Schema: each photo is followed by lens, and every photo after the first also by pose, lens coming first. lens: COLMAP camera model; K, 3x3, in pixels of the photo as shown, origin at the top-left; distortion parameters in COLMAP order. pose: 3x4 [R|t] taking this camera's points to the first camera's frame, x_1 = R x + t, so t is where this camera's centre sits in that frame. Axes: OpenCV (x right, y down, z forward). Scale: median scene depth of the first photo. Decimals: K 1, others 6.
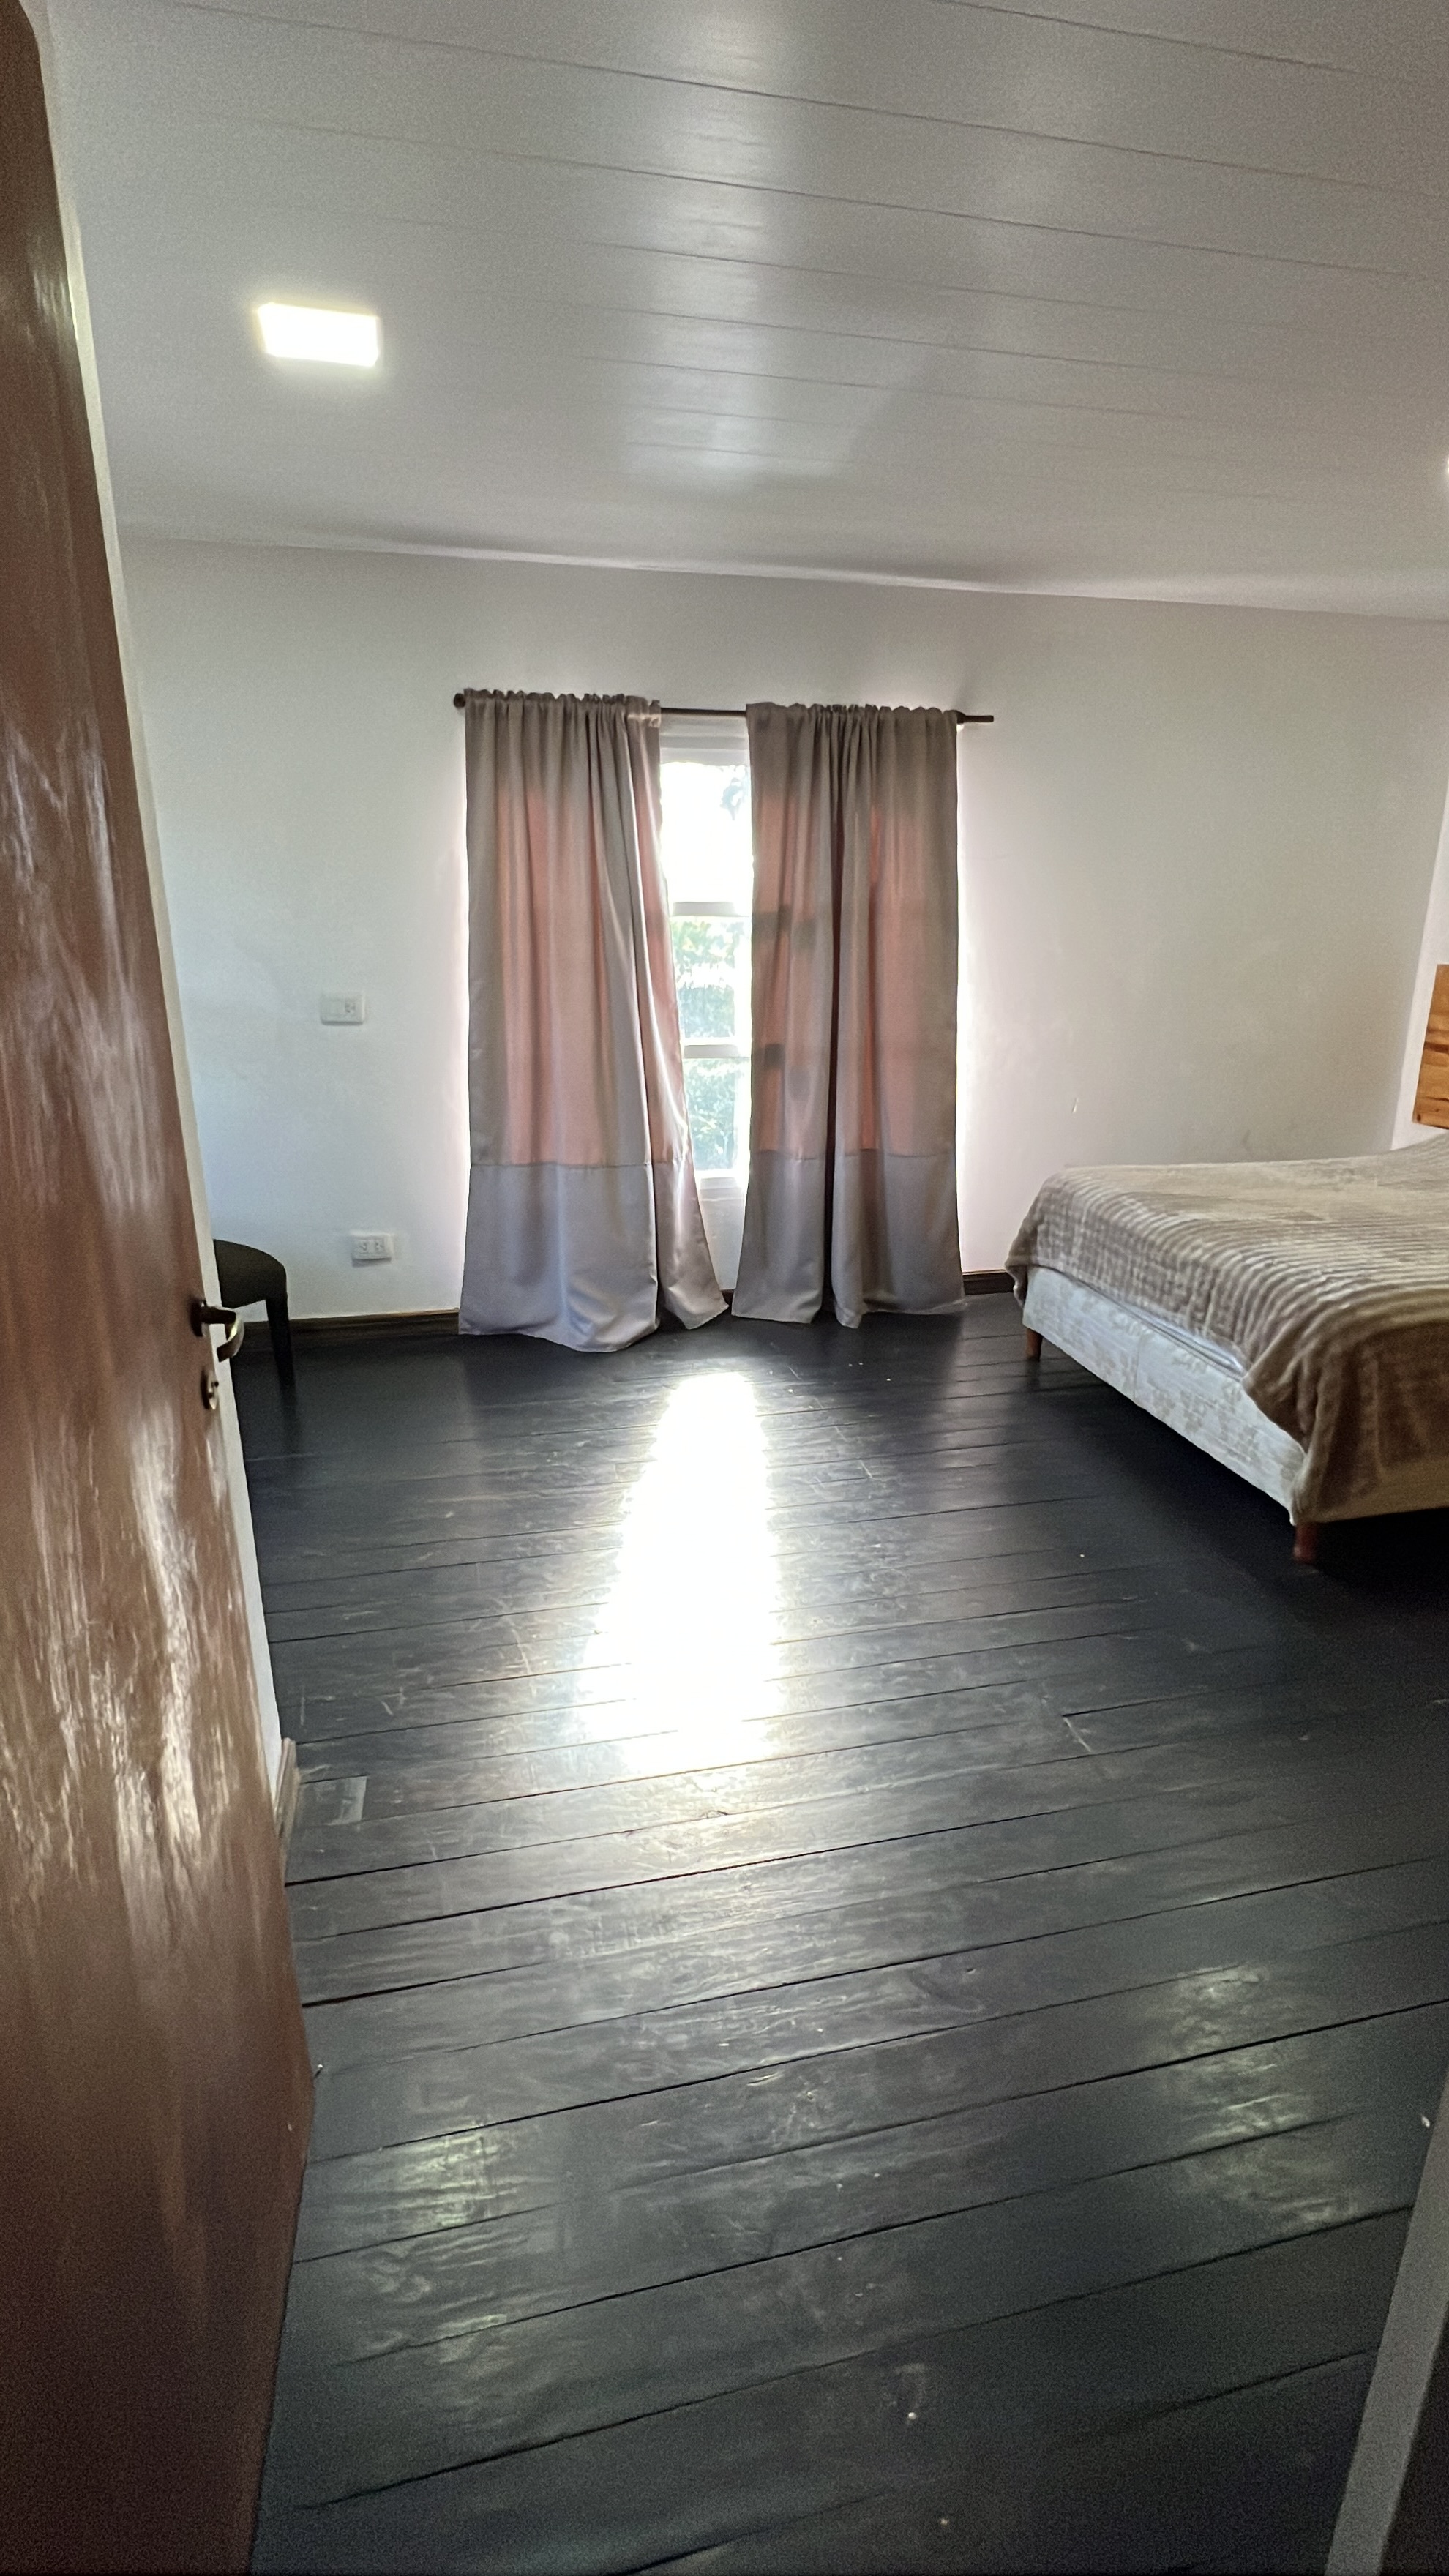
lens RADIAL K [[1187.4, 0, 728.5], [0, 1187.4, 1287.2], [0, 0, 1]] dist [0.000891, 0.000354]
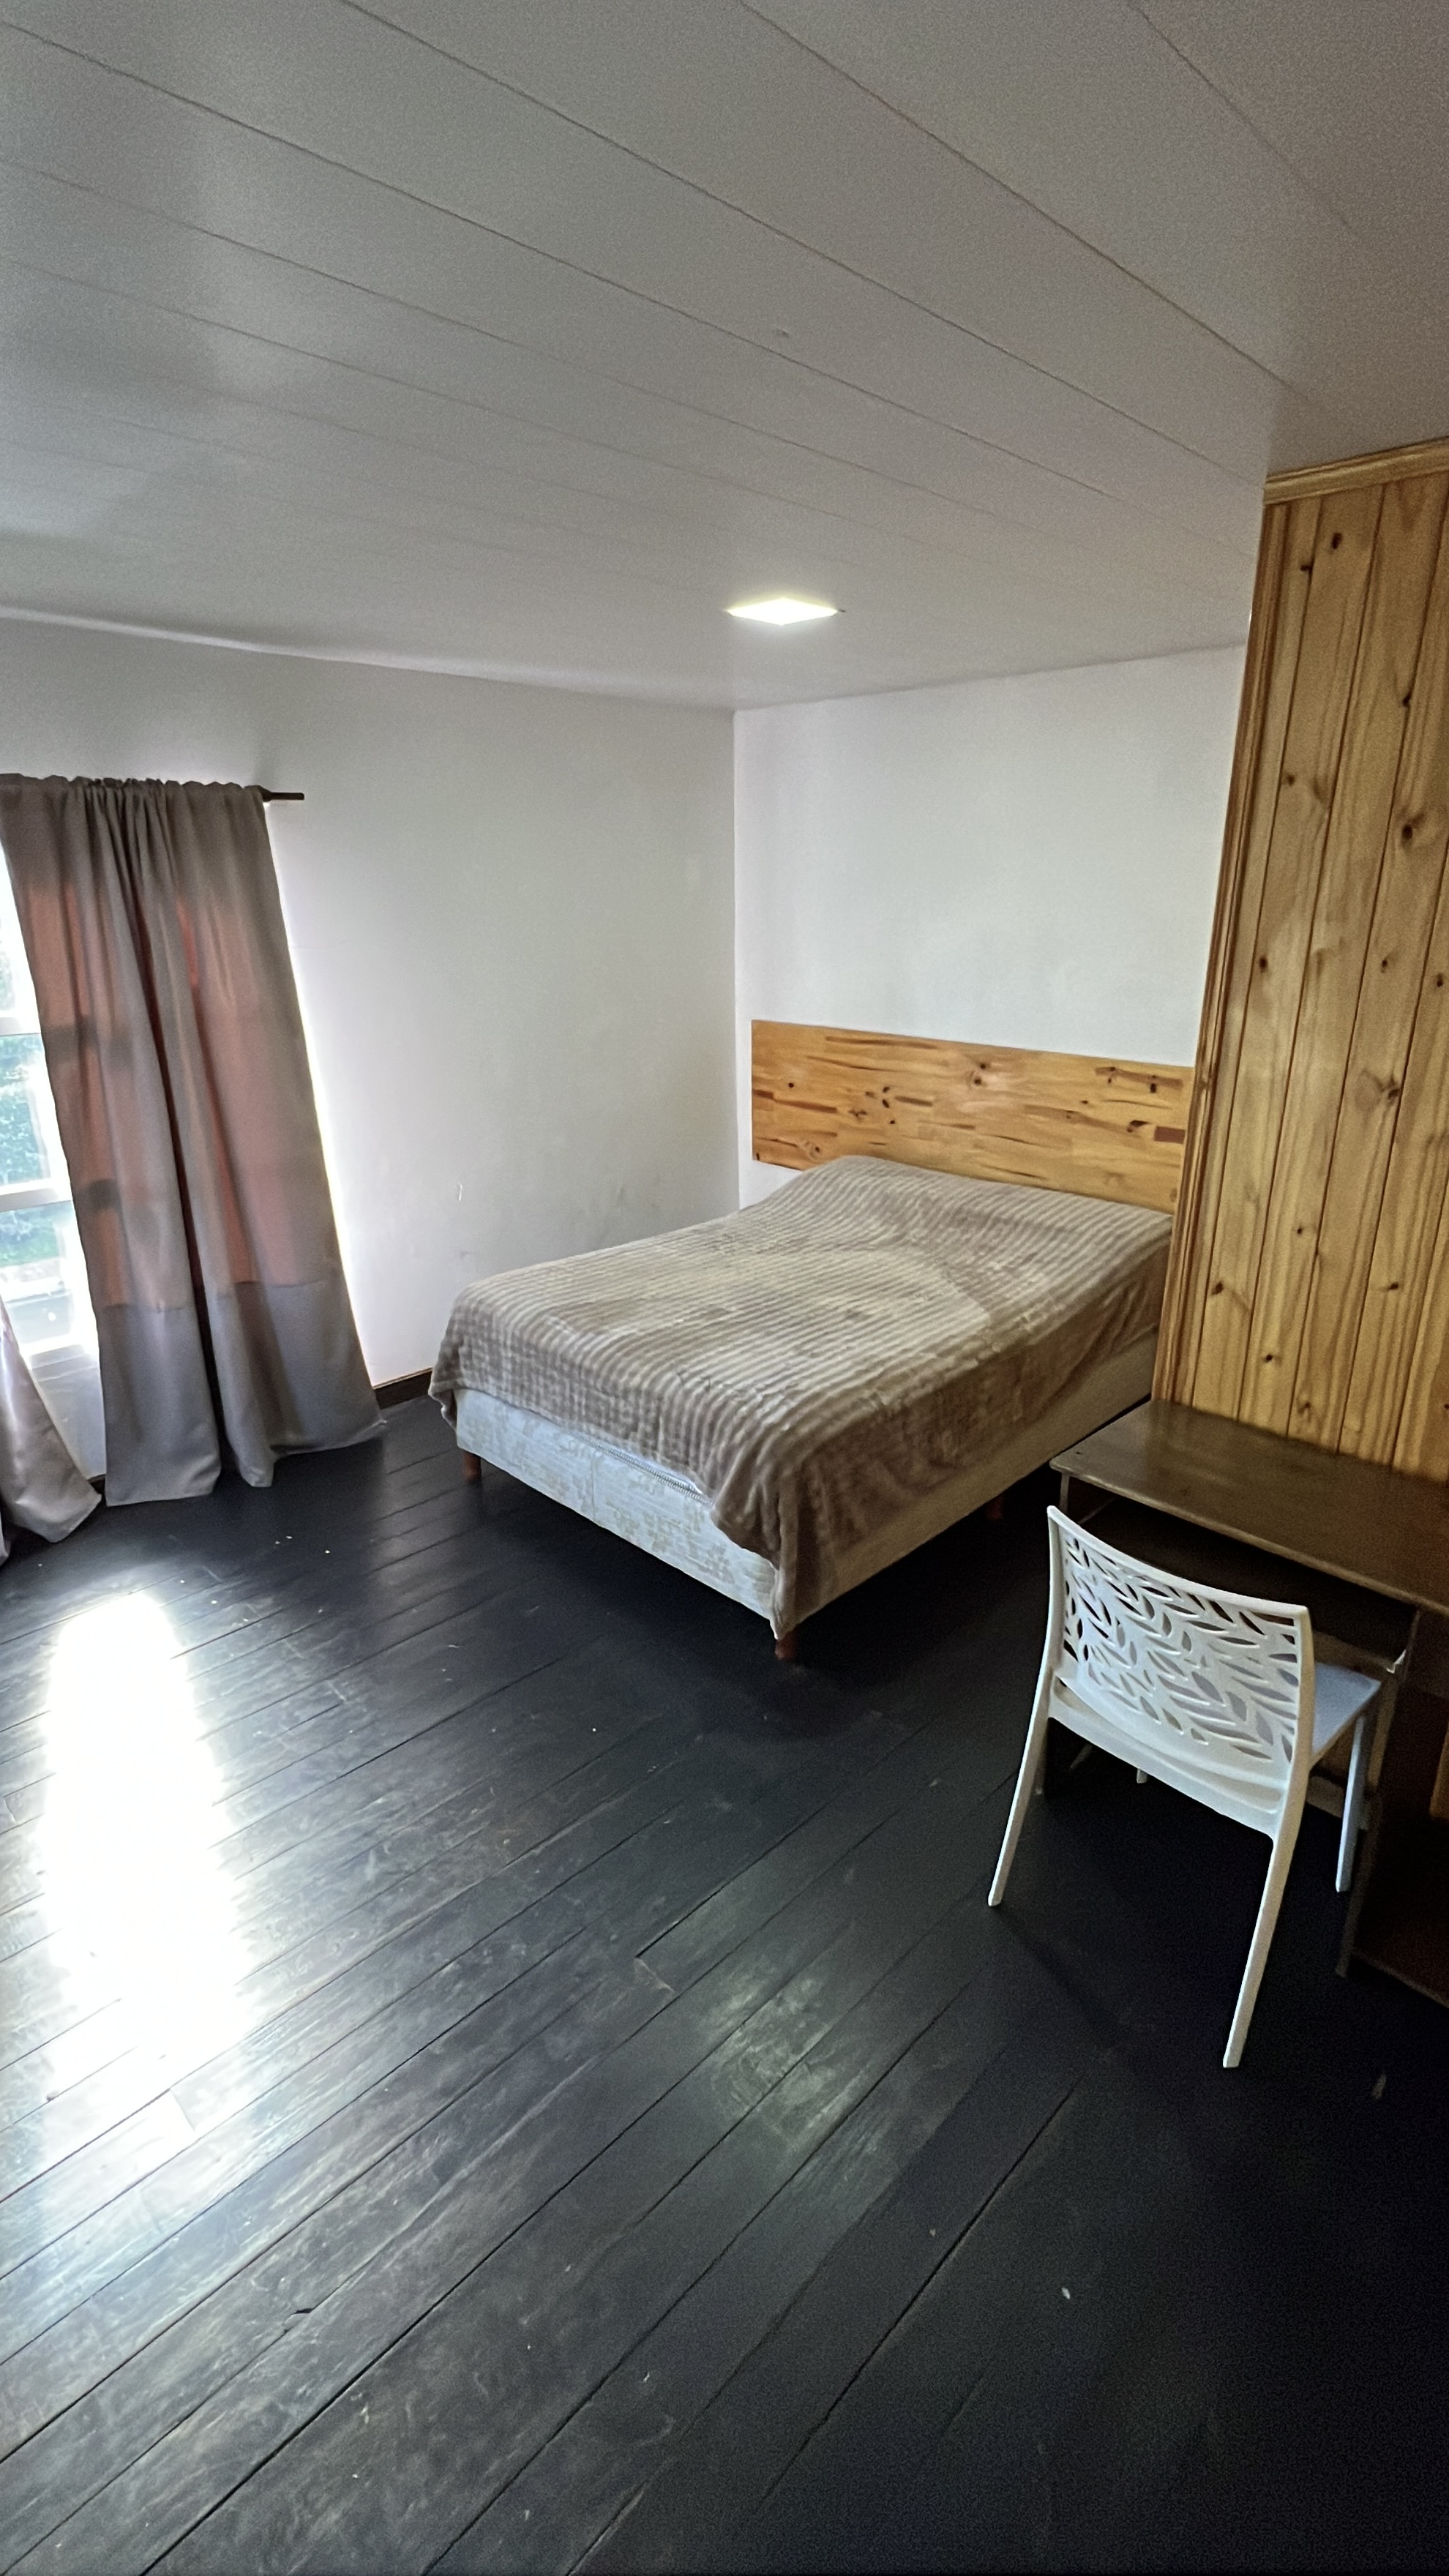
lens RADIAL K [[1187.4, 0, 725.4], [0, 1187.4, 1285.0], [0, 0, 1]] dist [0.000891, 0.000354]
pose [[0.847114, -0.178988, 0.500361, -0.021949], [0.165395, 0.983607, 0.071839, -0.134059], [-0.505017, 0.021902, 0.862832, 0.080065]]
